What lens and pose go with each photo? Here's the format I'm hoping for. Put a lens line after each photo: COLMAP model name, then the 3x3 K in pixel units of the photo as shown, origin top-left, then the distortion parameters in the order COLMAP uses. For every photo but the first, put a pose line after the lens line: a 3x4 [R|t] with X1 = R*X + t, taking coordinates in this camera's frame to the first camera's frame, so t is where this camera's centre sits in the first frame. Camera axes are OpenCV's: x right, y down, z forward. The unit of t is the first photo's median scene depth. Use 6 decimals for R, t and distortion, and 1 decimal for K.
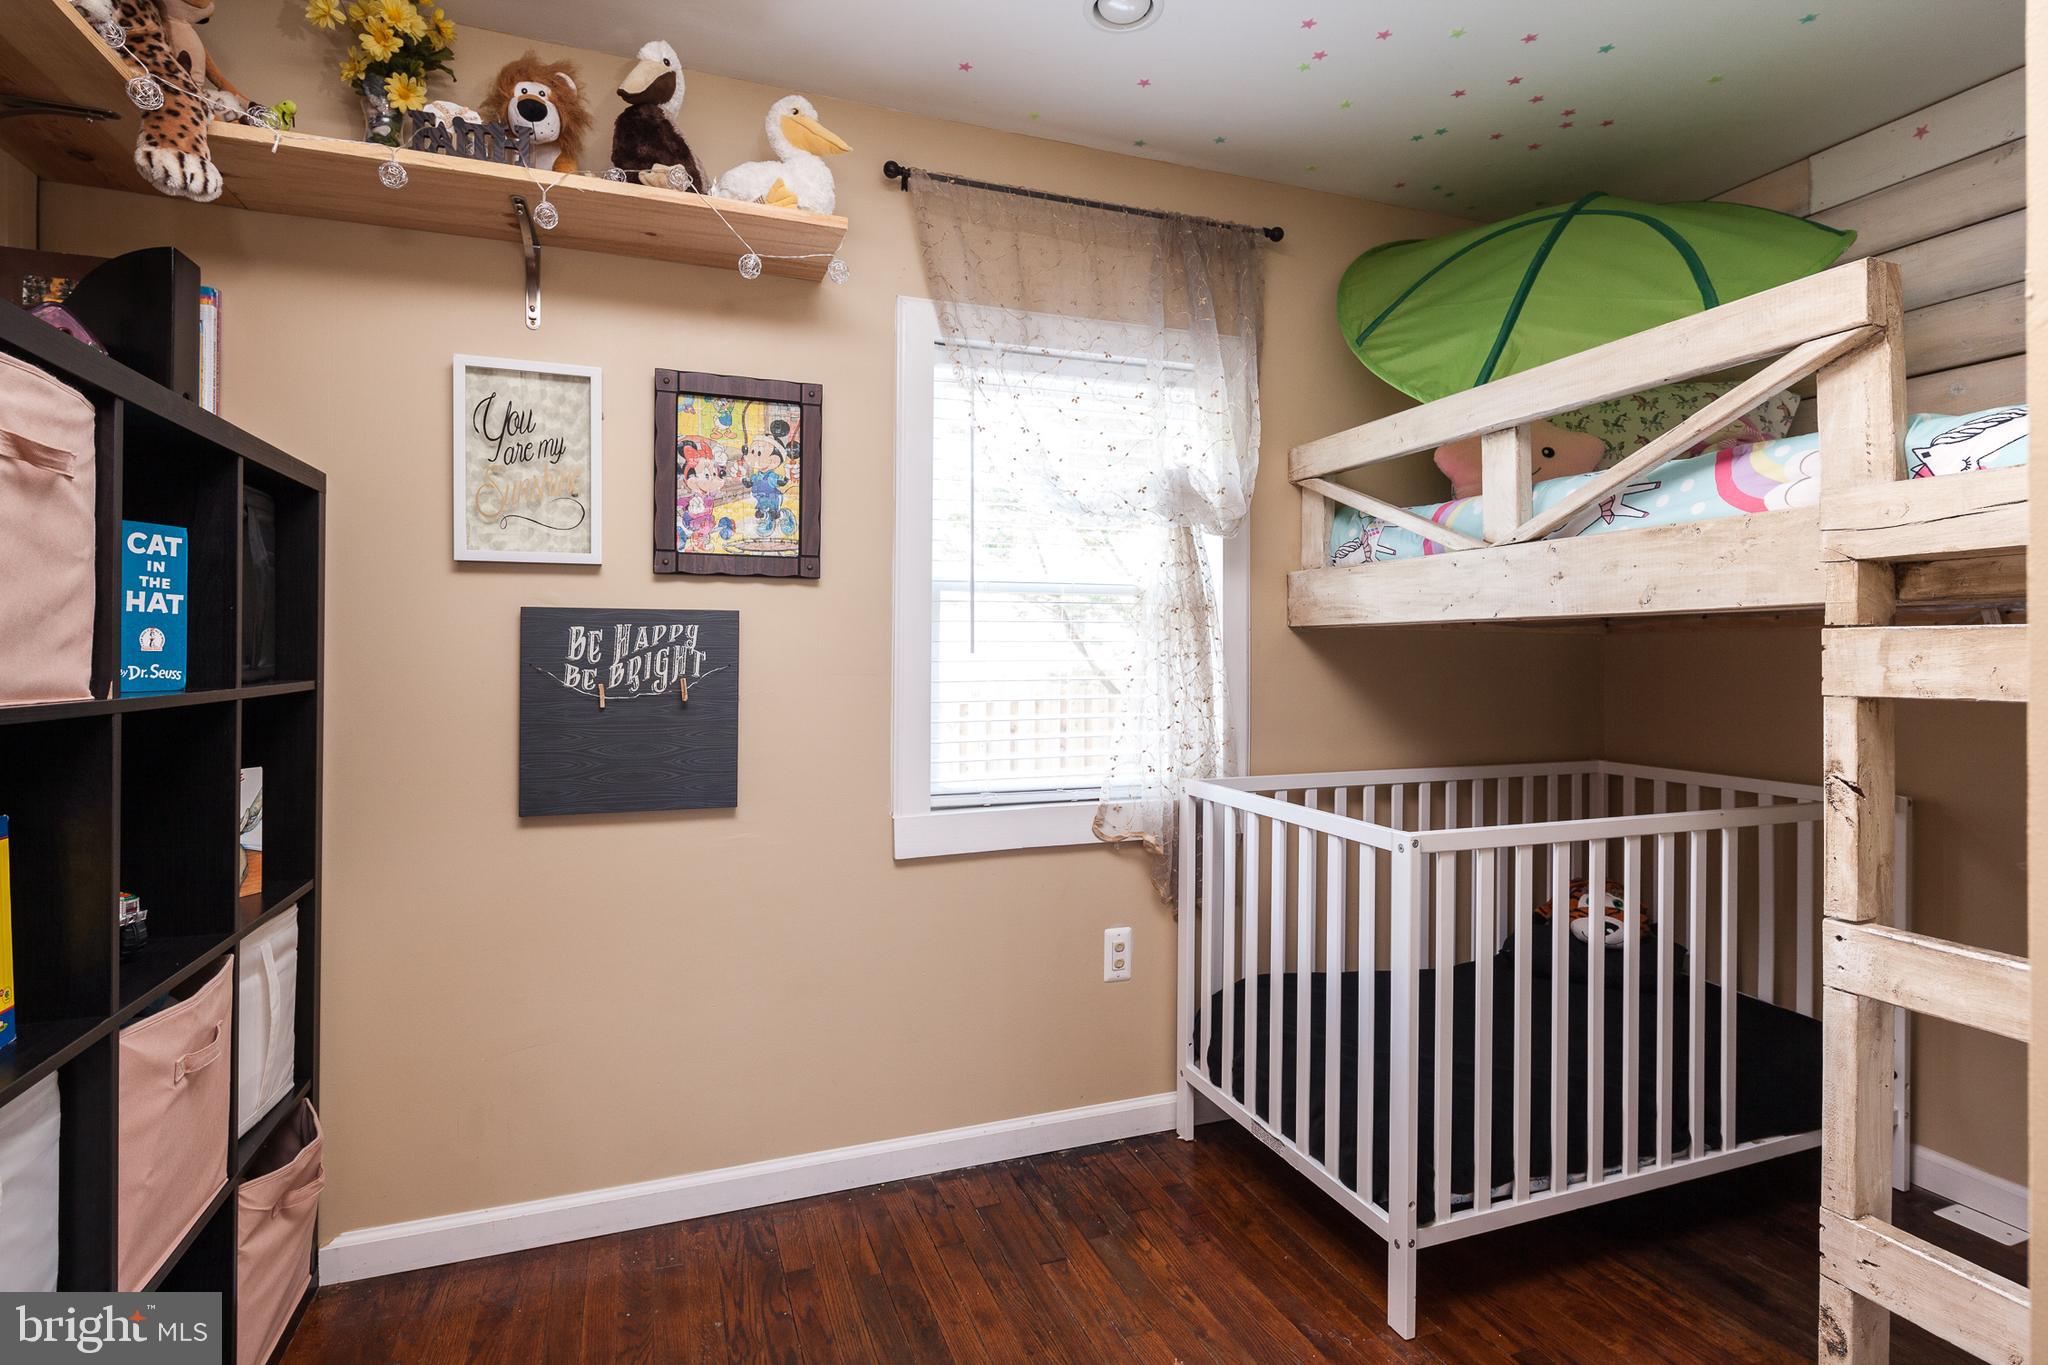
lens RADIAL K [[1006.8, 0, 1026.4], [0, 1006.8, 651.7], [0, 0, 1]] dist [0.001142, -0.000129]
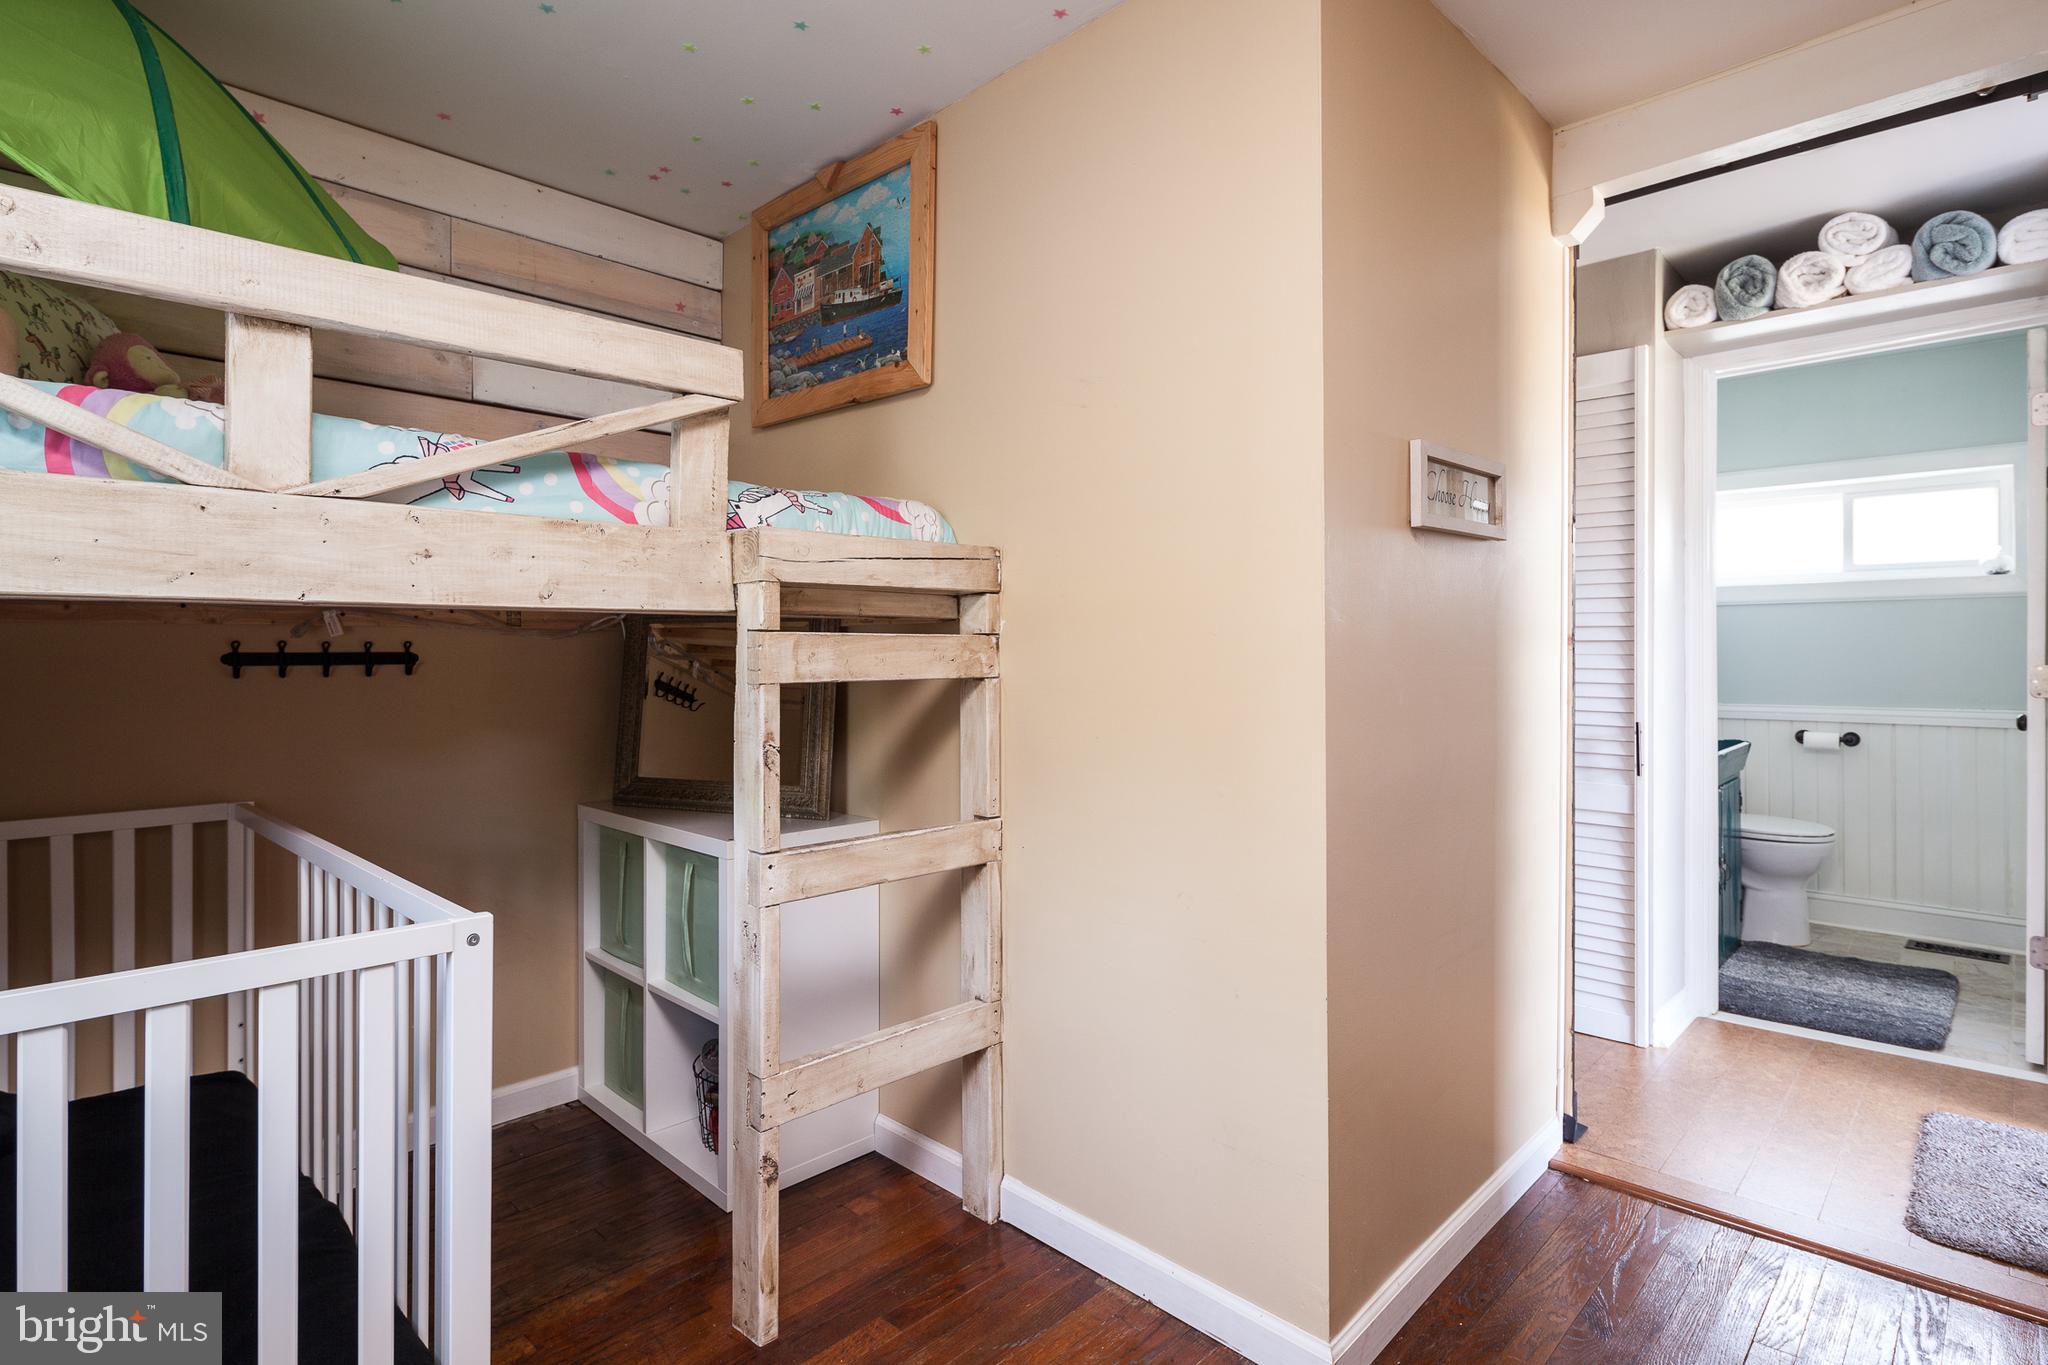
lens RADIAL K [[1006.8, 0, 1026.4], [0, 1006.8, 651.7], [0, 0, 1]] dist [0.001142, -0.000129]
pose [[-0.426396, -0.001704, 0.904535, -0.420673], [0.000676, 0.999997, 0.002202, -0.000421], [-0.904536, 0.001550, -0.426394, 1.004228]]
